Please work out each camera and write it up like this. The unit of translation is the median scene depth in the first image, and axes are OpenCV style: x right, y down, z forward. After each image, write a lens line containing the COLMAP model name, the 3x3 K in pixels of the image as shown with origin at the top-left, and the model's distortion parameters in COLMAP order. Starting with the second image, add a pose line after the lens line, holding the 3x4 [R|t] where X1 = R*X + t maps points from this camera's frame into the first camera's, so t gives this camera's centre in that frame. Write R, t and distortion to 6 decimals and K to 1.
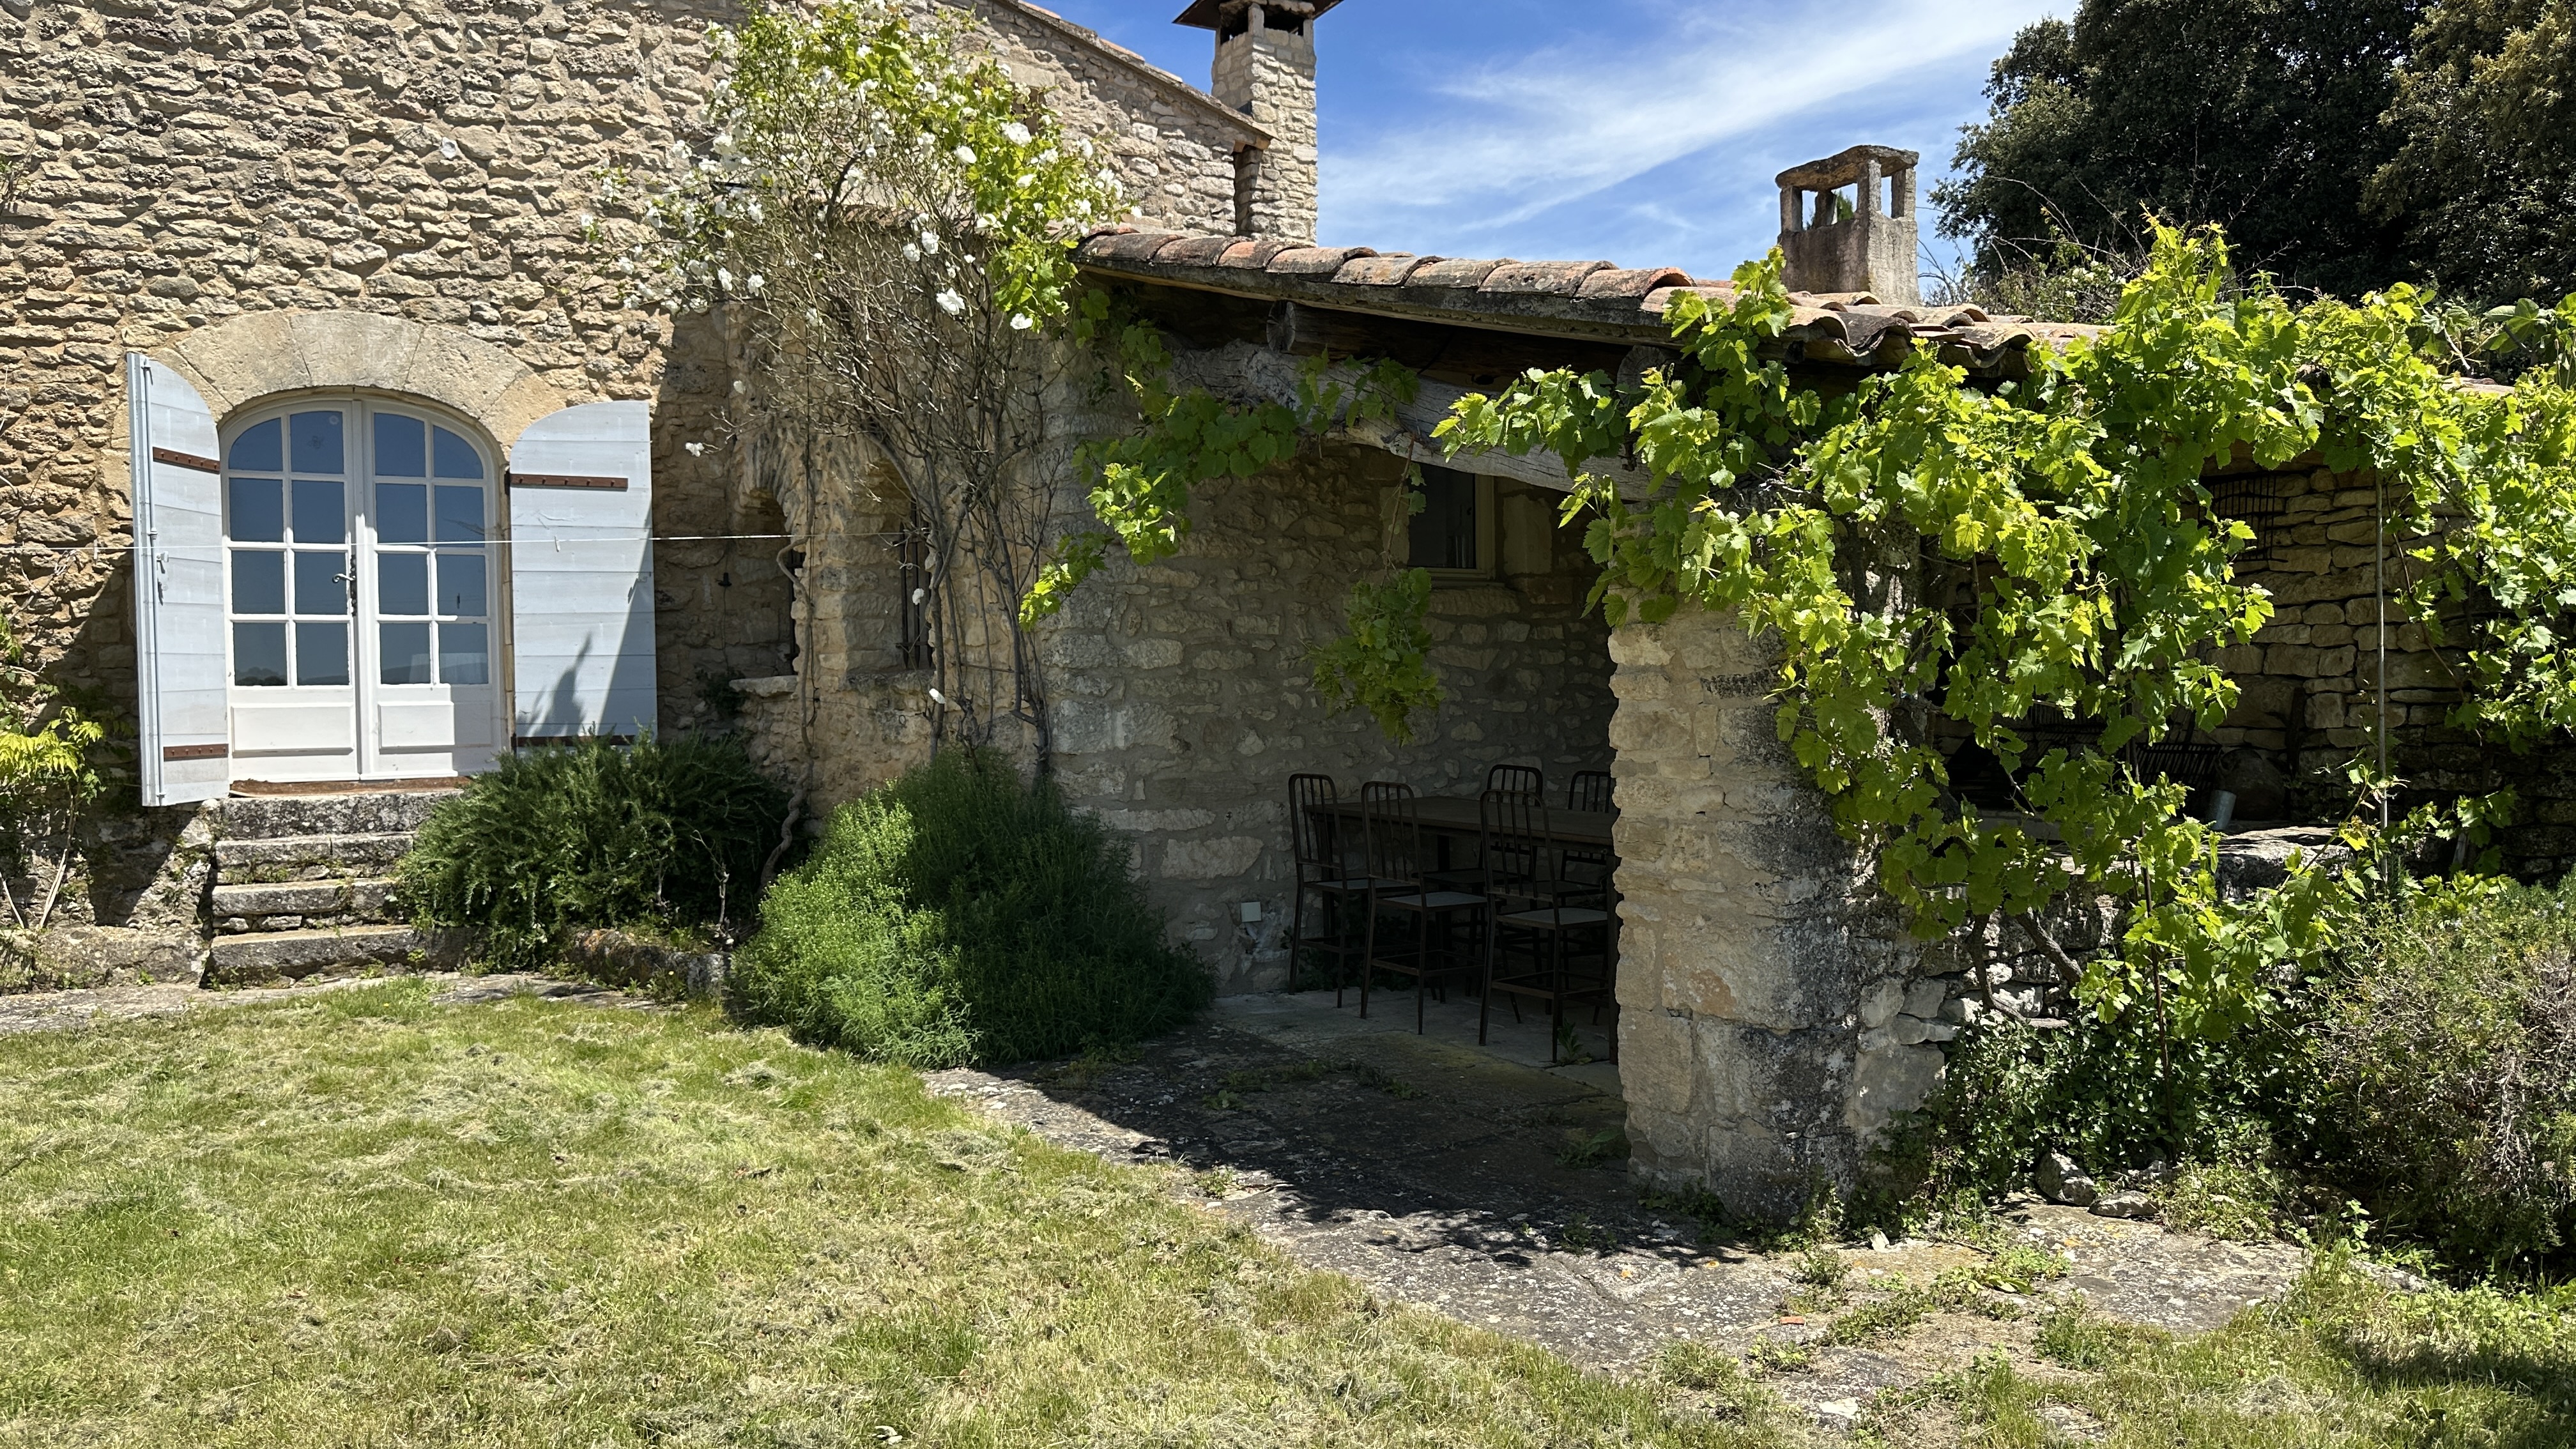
lens RADIAL K [[1931.2, 0, 1377.7], [0, 1931.2, 783.9], [0, 0, 1]] dist [0.001659, -0.032704]
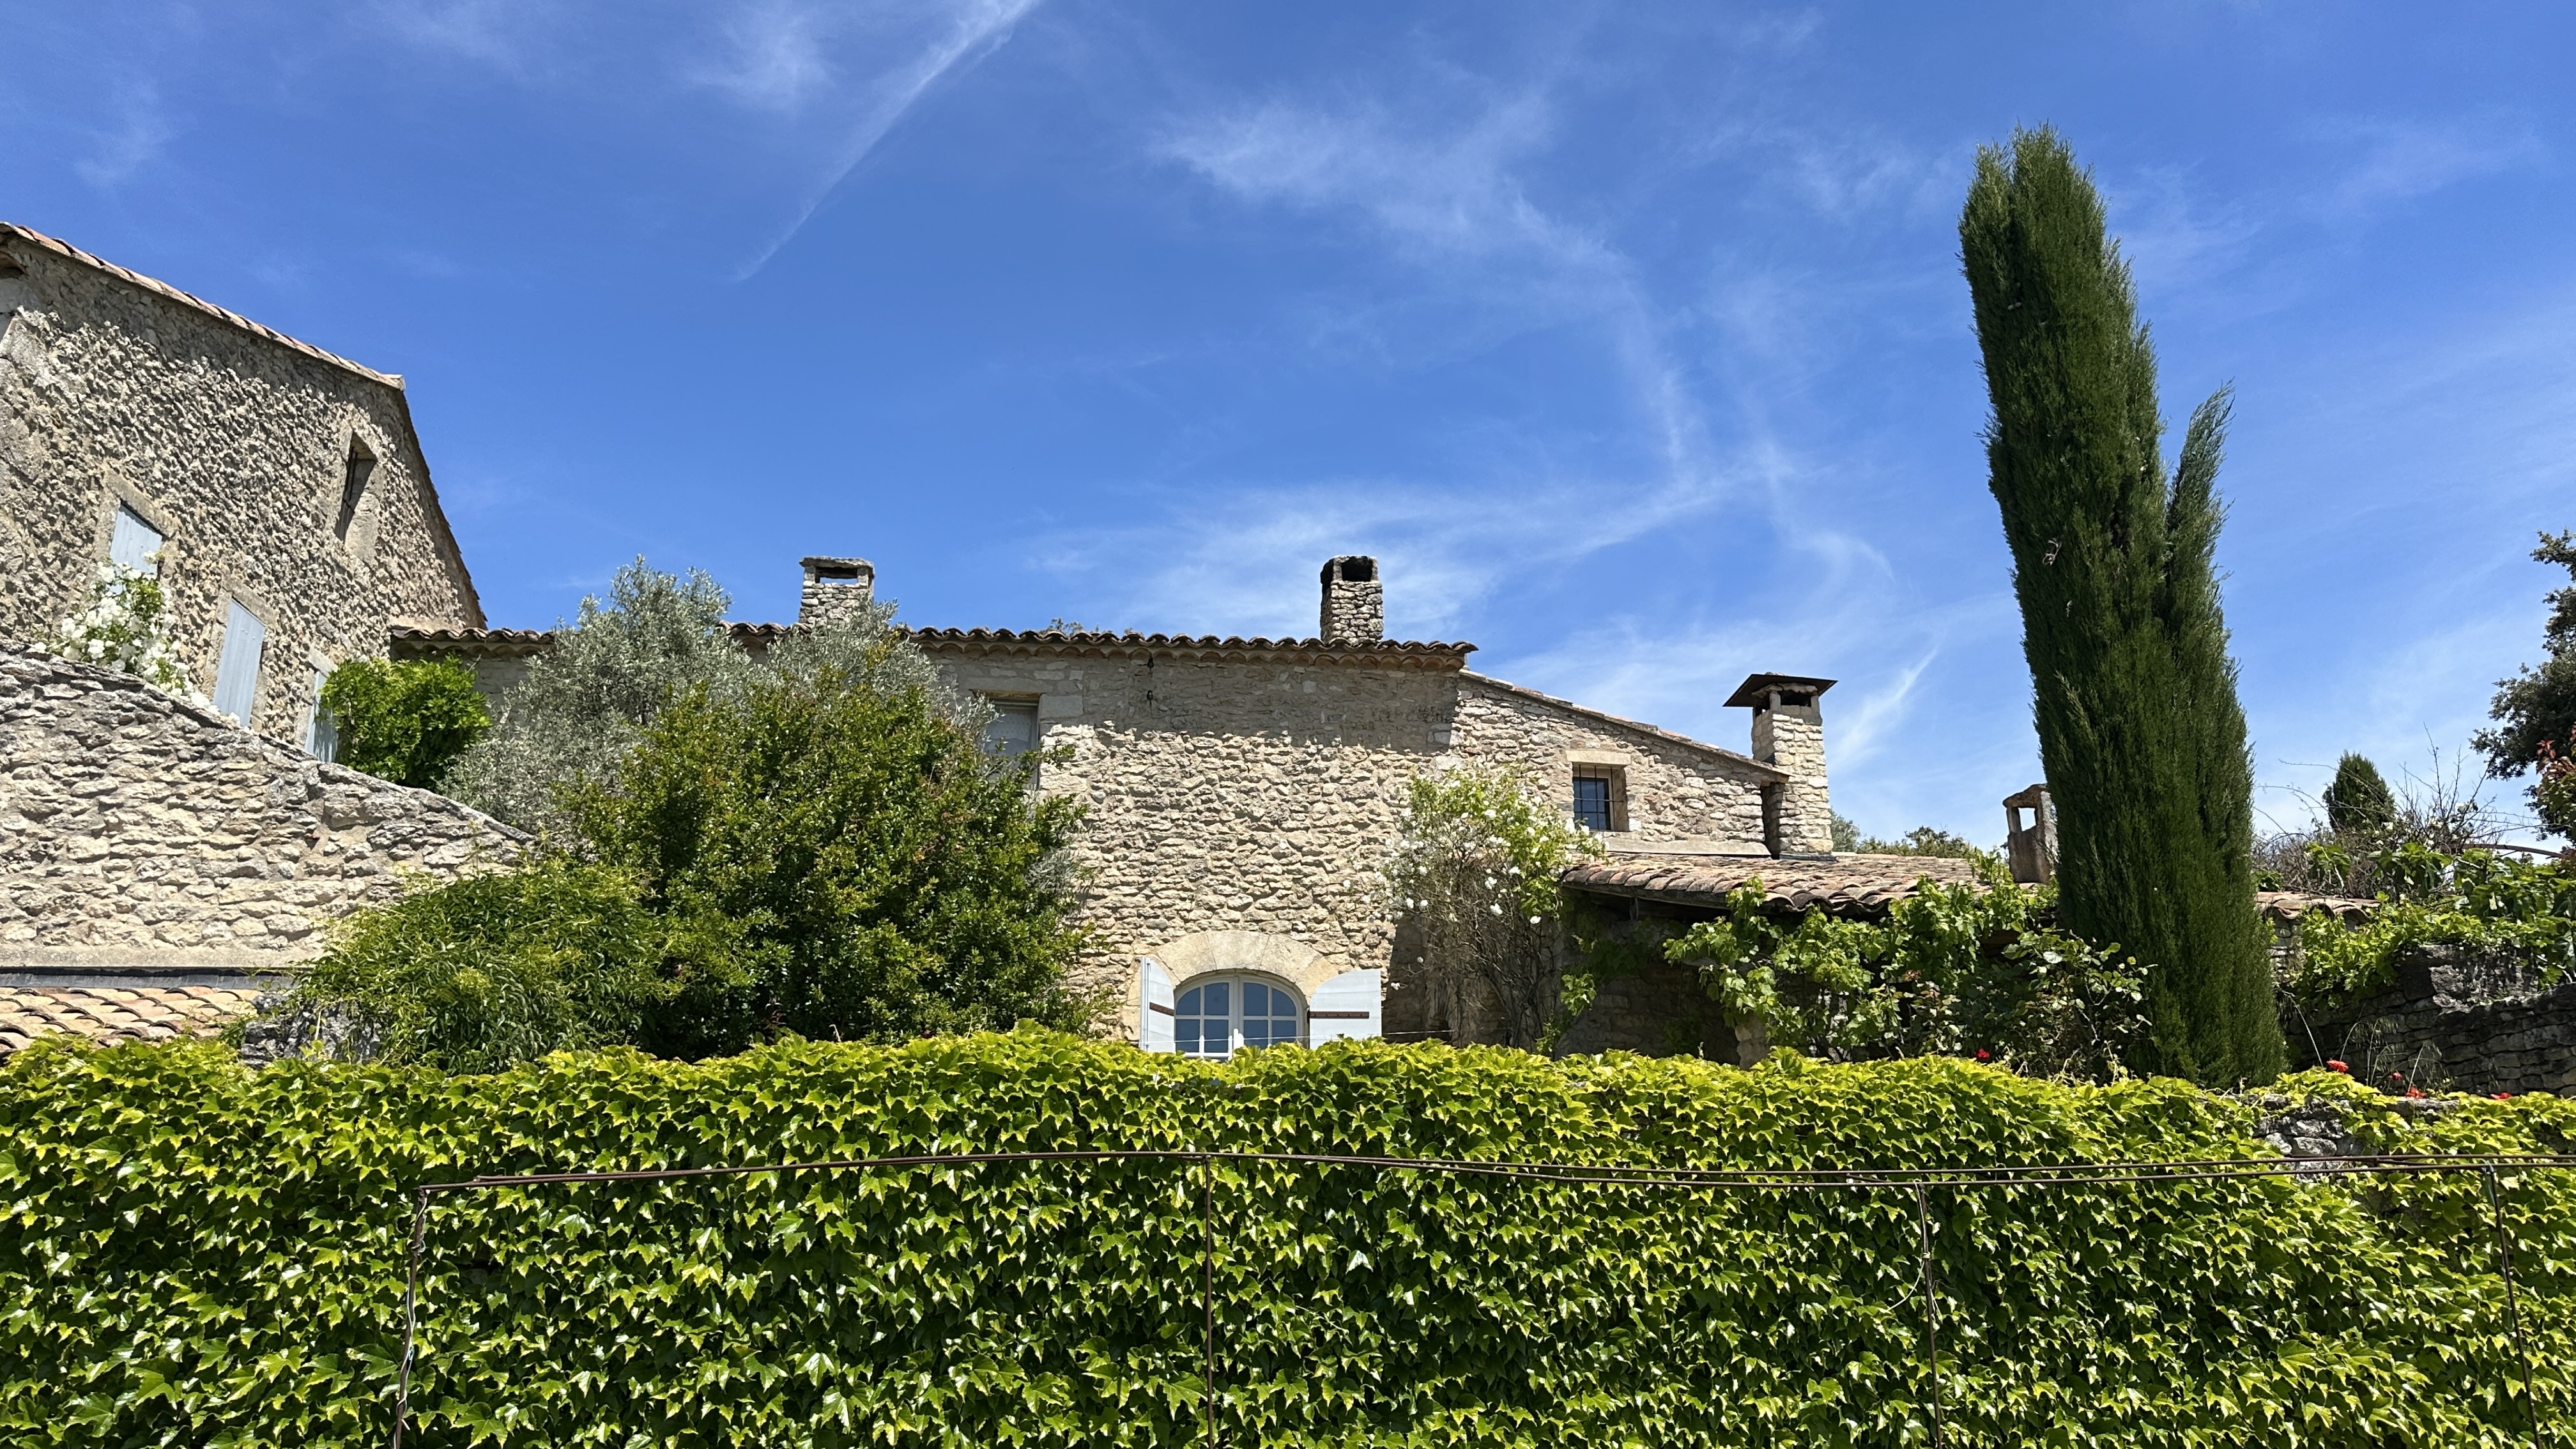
lens RADIAL K [[1952.3, 0, 1288.0], [0, 1952.3, 724.5], [0, 0, 1]] dist [0.154997, -0.294018]
pose [[0.908025, -0.109510, -0.404349, 0.325954], [-0.025469, 0.949010, -0.314216, 0.171131], [0.418140, 0.295614, 0.858936, -0.714180]]
